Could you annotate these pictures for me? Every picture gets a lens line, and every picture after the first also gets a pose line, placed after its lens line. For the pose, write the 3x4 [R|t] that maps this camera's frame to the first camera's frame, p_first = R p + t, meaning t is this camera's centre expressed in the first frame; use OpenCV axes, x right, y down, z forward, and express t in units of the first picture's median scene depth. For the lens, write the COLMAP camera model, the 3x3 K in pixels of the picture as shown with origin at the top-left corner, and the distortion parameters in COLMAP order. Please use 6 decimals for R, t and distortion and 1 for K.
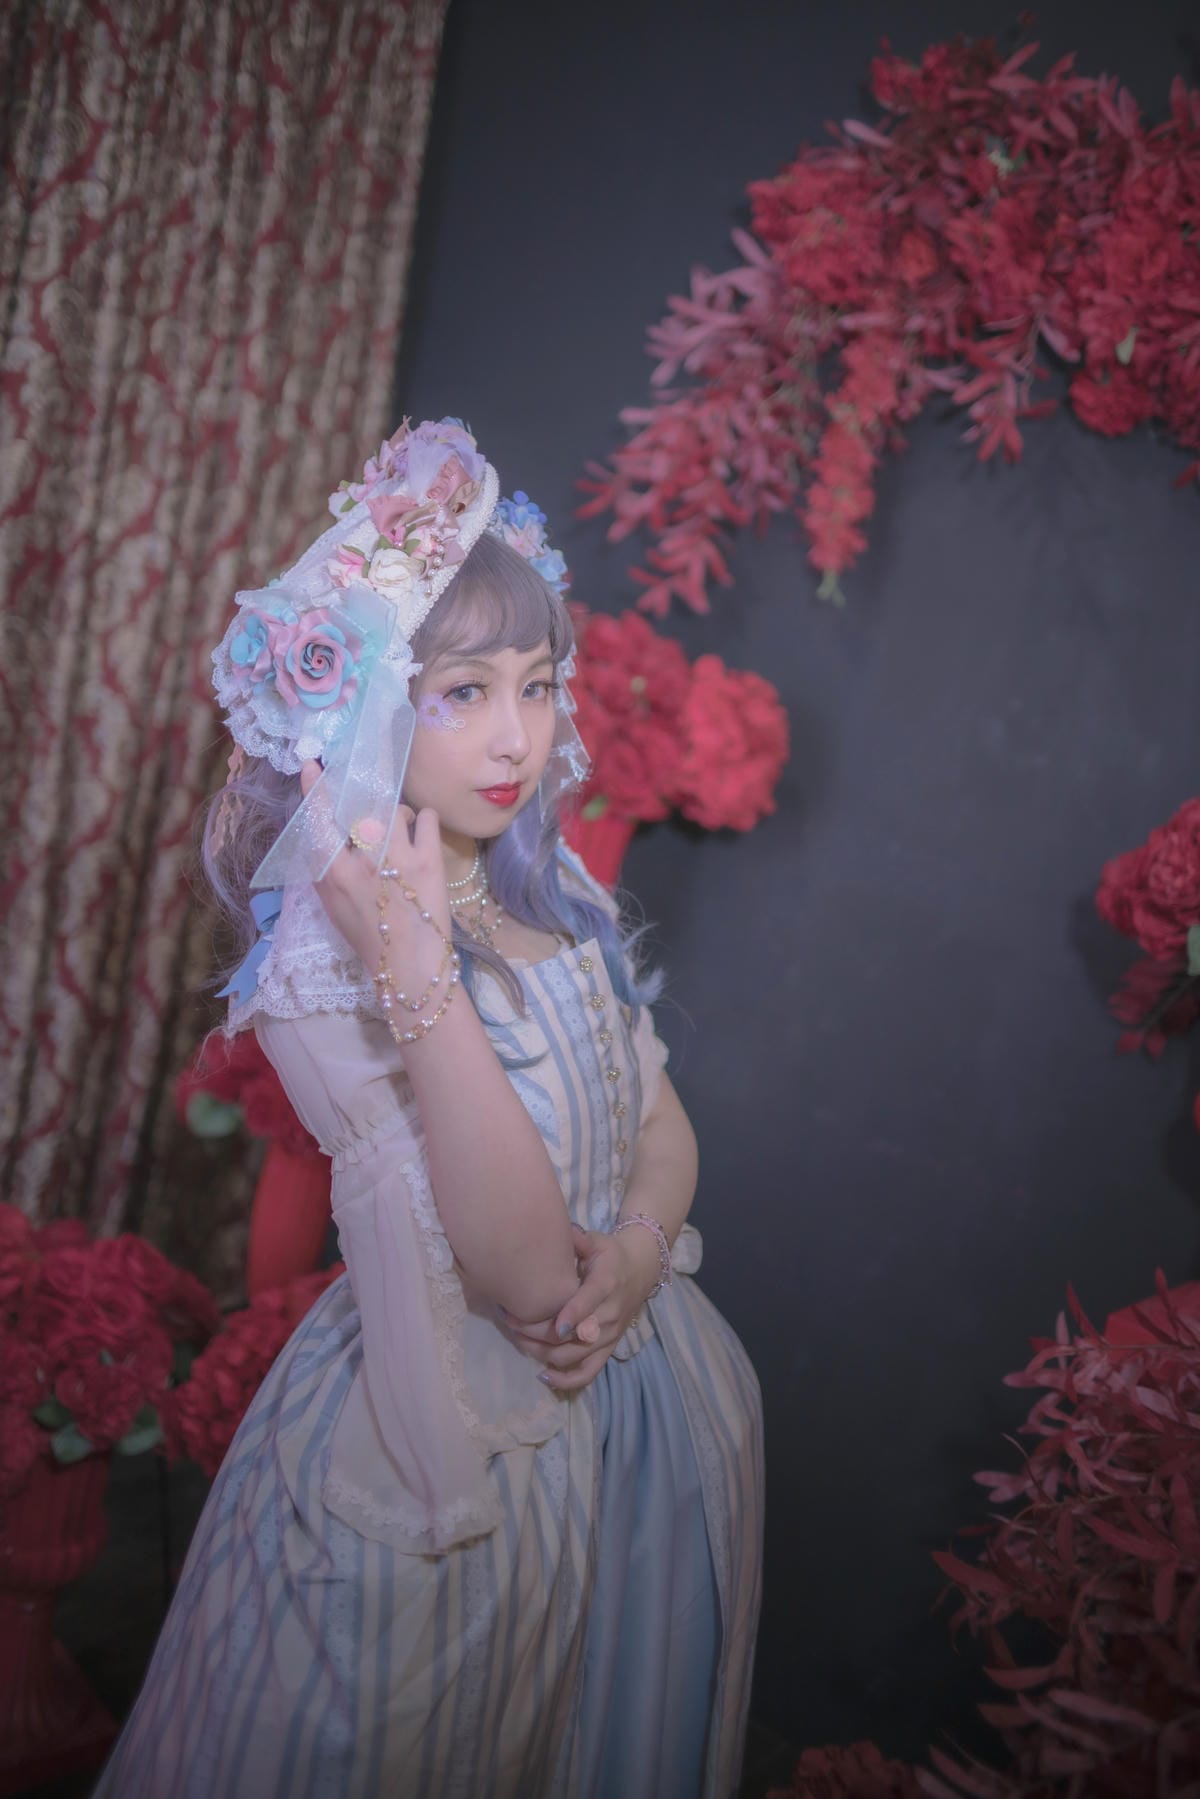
lens RADIAL K [[1699.9, 0, 549.3], [0, 1699.9, 794.4], [0, 0, 1]] dist [-0.098364, 0.167510]
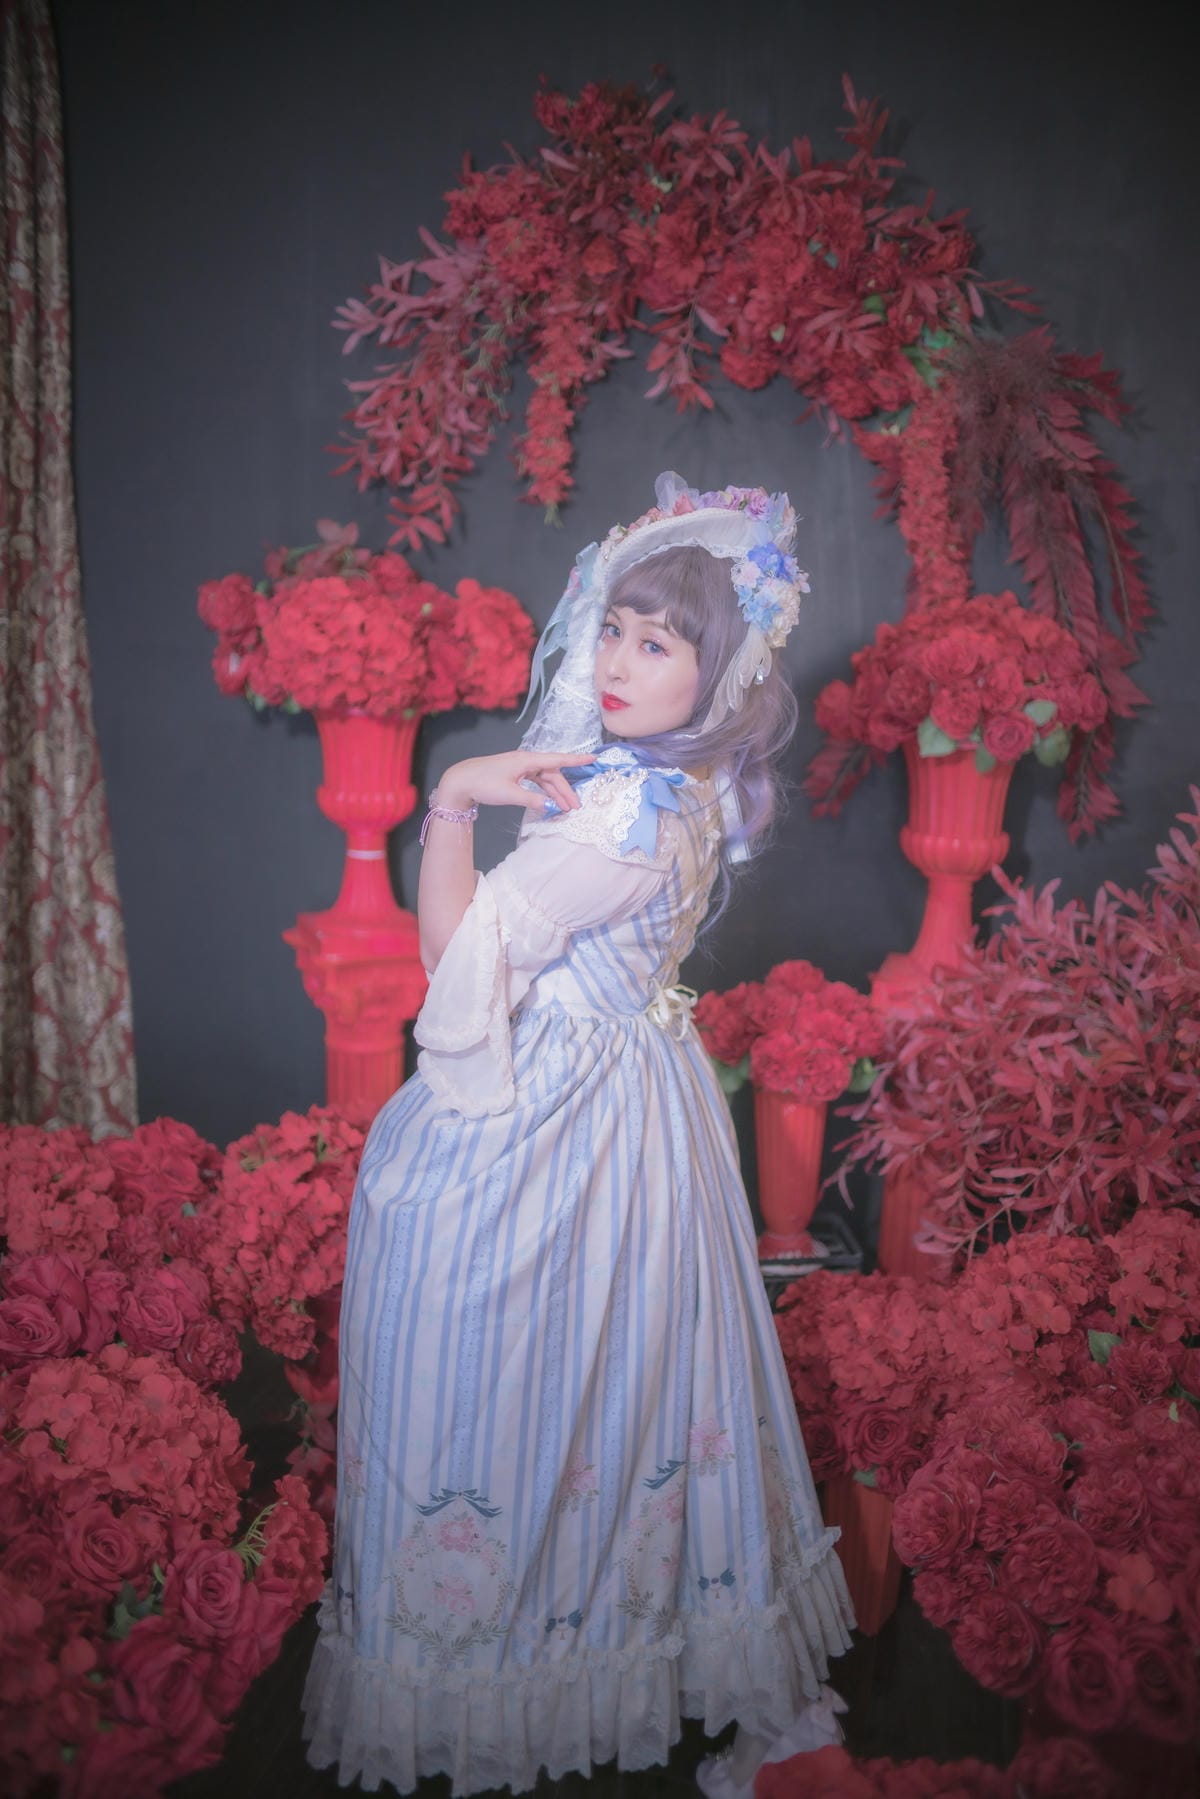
lens RADIAL K [[1537.5, 0, 605.6], [0, 1537.5, 891.8], [0, 0, 1]] dist [-0.092481, 0.142324]
pose [[0.876456, -0.204609, 0.435845, -0.354175], [0.132857, 0.972843, 0.189538, -0.054726], [-0.462790, -0.108216, 0.879838, -0.091741]]
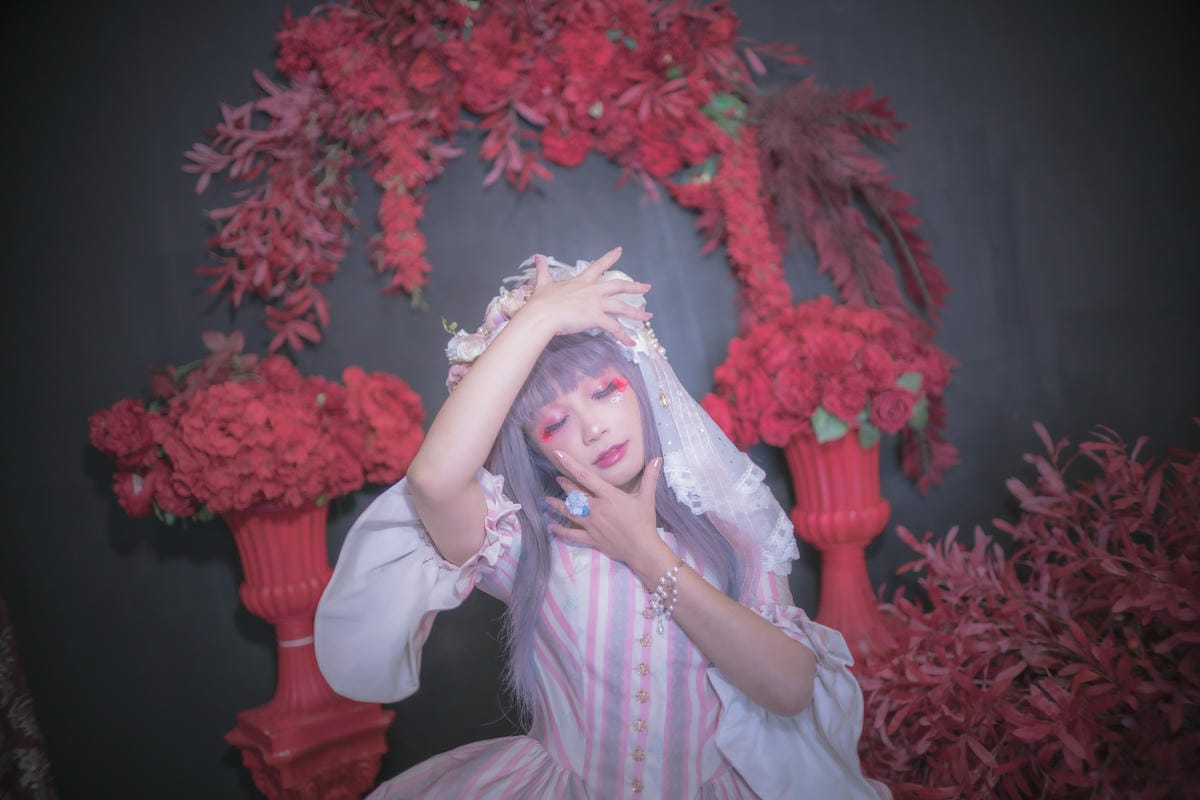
lens RADIAL K [[1025.6, 0, 605.5], [0, 1025.6, 401.2], [0, 0, 1]] dist [-0.092481, 0.142324]
pose [[0.712805, -0.267954, 0.648158, -0.294312], [0.298972, 0.952059, 0.064798, -0.045183], [-0.634448, 0.147593, 0.758744, 0.230249]]
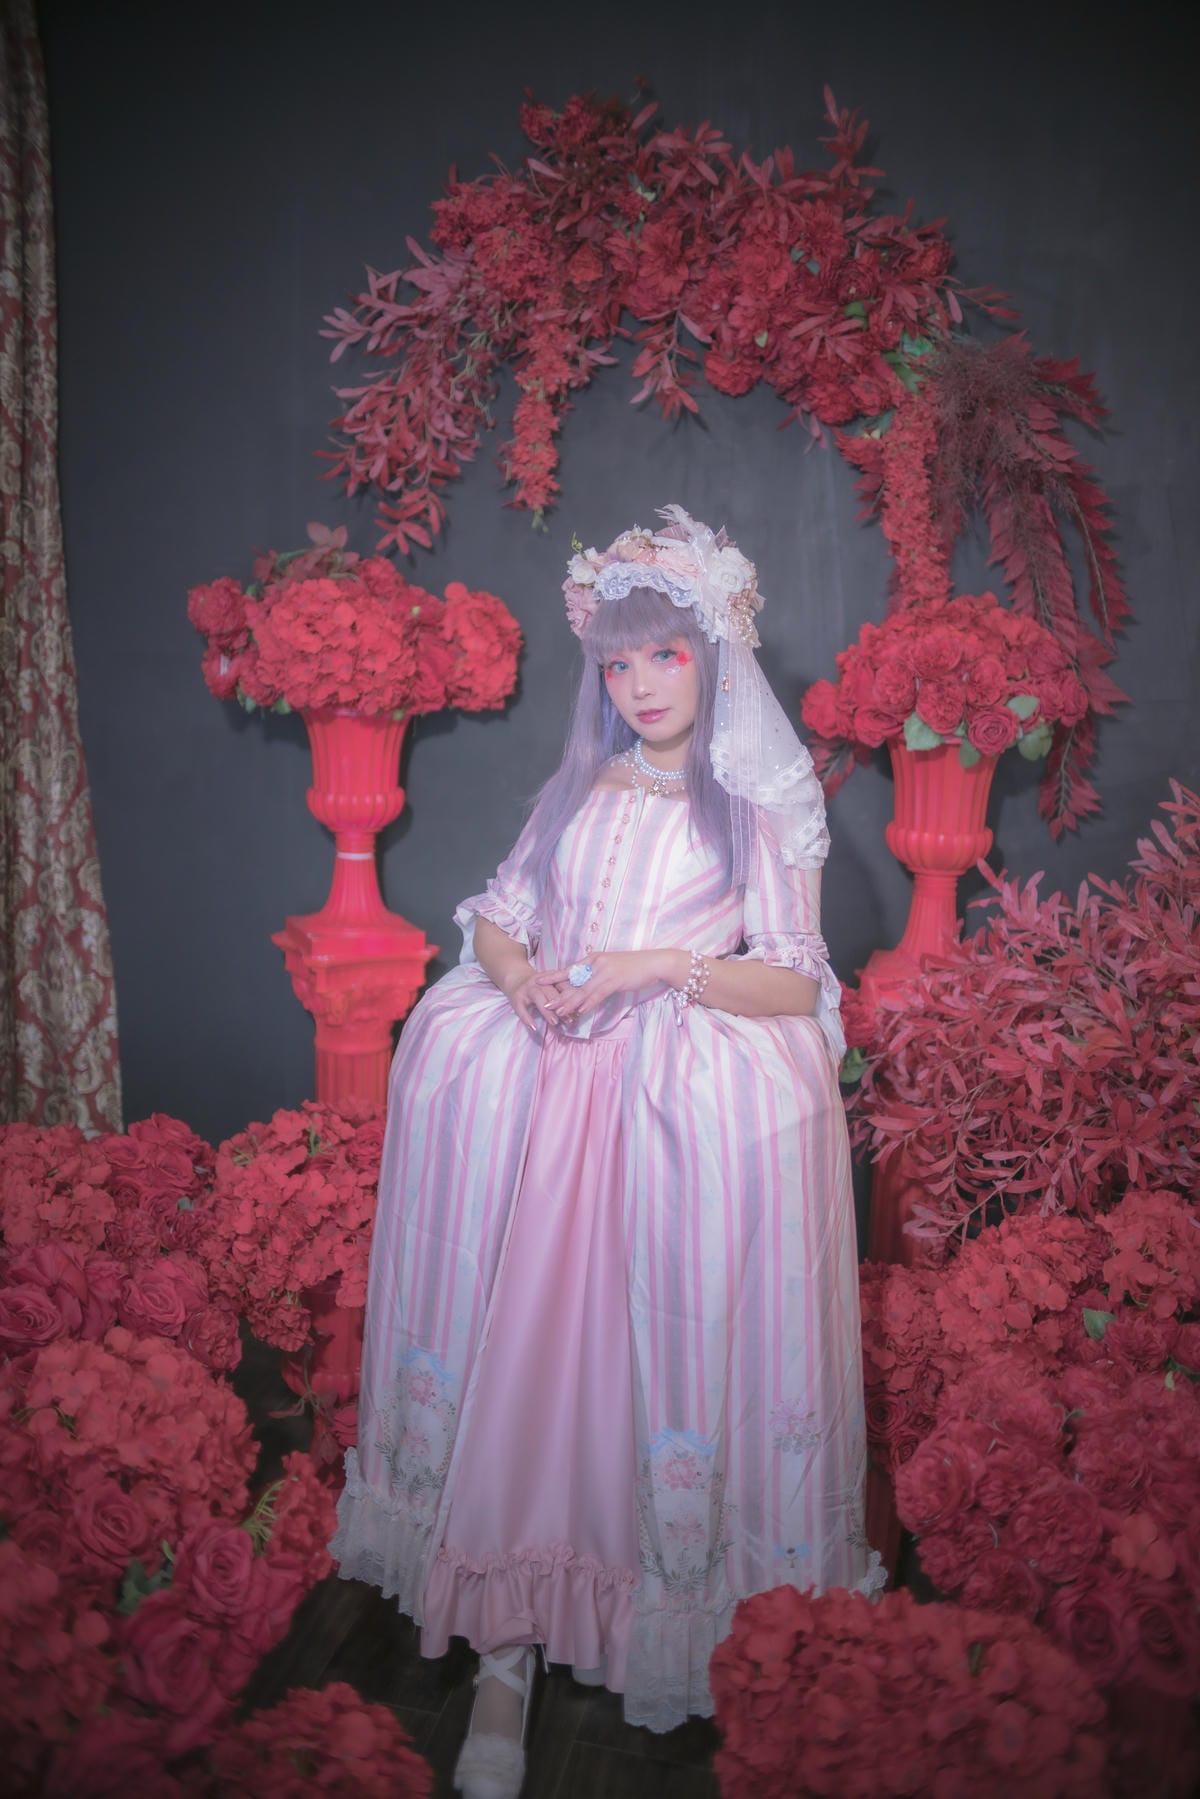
lens RADIAL K [[1537.5, 0, 605.6], [0, 1537.5, 891.8], [0, 0, 1]] dist [-0.092481, 0.142324]
pose [[0.865992, -0.201742, 0.457556, -0.375410], [0.135361, 0.975419, 0.173883, -0.037045], [-0.481388, -0.088646, 0.872013, -0.095223]]
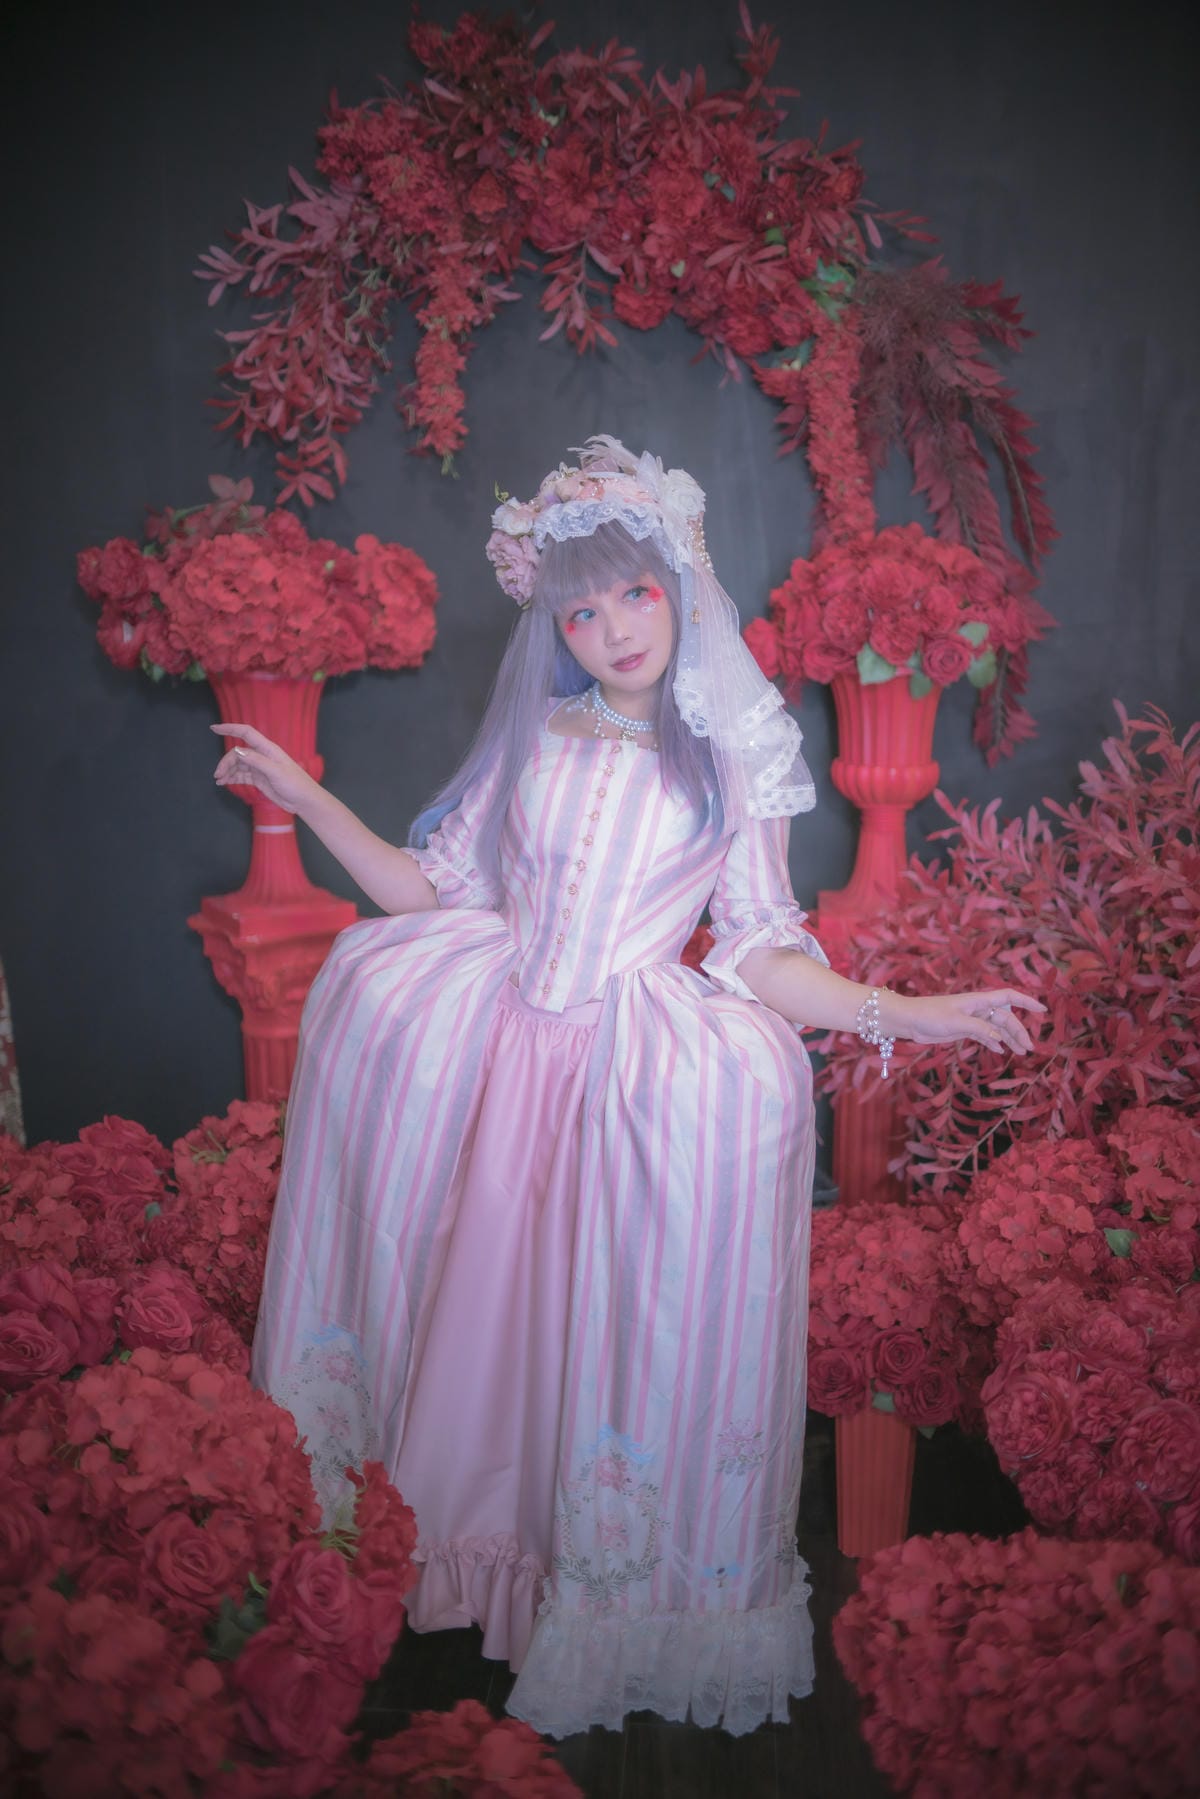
lens RADIAL K [[1537.5, 0, 605.6], [0, 1537.5, 891.8], [0, 0, 1]] dist [-0.092481, 0.142324]
pose [[0.784832, -0.266489, 0.559484, -0.442246], [0.174039, 0.961266, 0.213724, -0.037207], [-0.594768, -0.070366, 0.800812, -0.011034]]
